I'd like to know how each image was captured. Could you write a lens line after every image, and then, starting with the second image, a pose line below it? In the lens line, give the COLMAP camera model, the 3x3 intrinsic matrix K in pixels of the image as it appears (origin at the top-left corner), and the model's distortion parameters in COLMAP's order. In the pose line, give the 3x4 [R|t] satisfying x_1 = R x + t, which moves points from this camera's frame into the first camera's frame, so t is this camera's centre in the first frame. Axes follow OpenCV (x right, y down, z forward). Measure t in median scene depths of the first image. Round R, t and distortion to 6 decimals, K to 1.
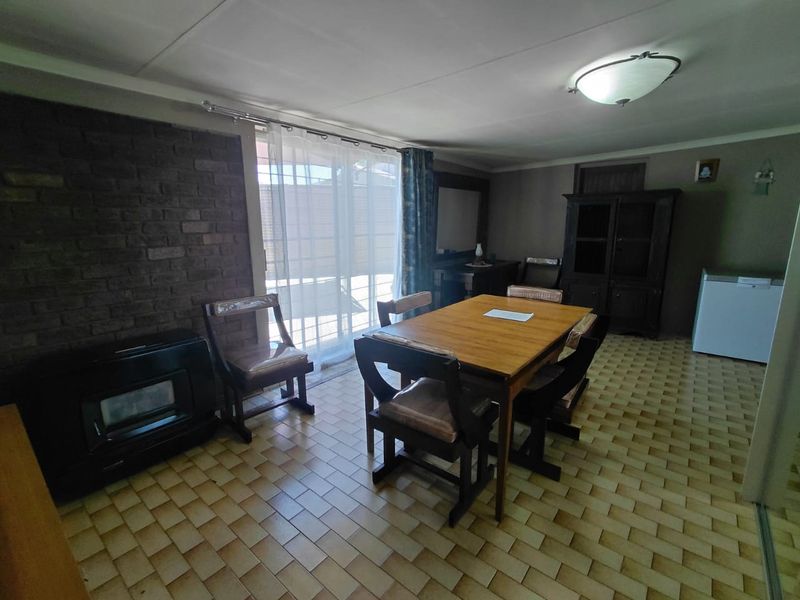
lens RADIAL K [[371.6, 0, 400.0], [0, 371.6, 298.0], [0, 0, 1]] dist [-0.000831, -0.000031]
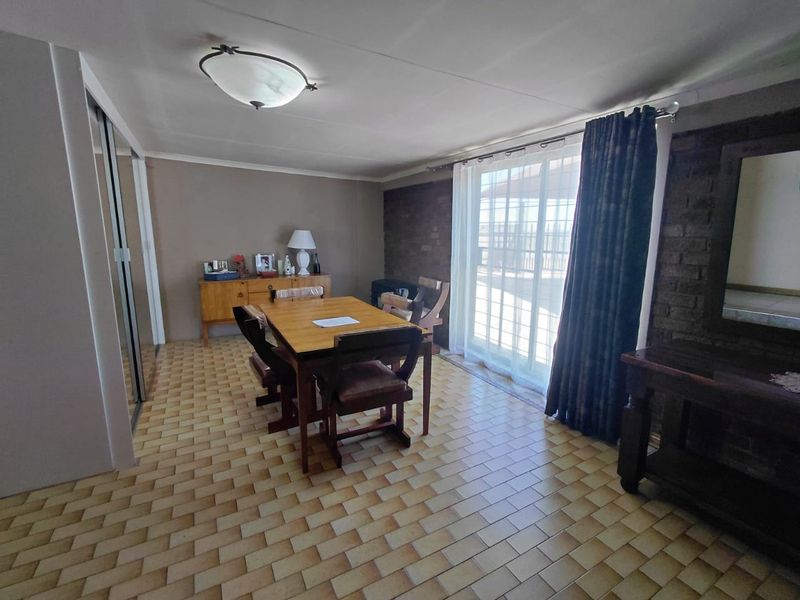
lens RADIAL K [[371.6, 0, 403.1], [0, 371.6, 298.3], [0, 0, 1]] dist [-0.000831, -0.000031]
pose [[-0.377592, 0.171085, -0.910030, 1.241639], [-0.192903, 0.946687, 0.258016, -0.349025], [0.905656, 0.272973, -0.324459, 1.580532]]
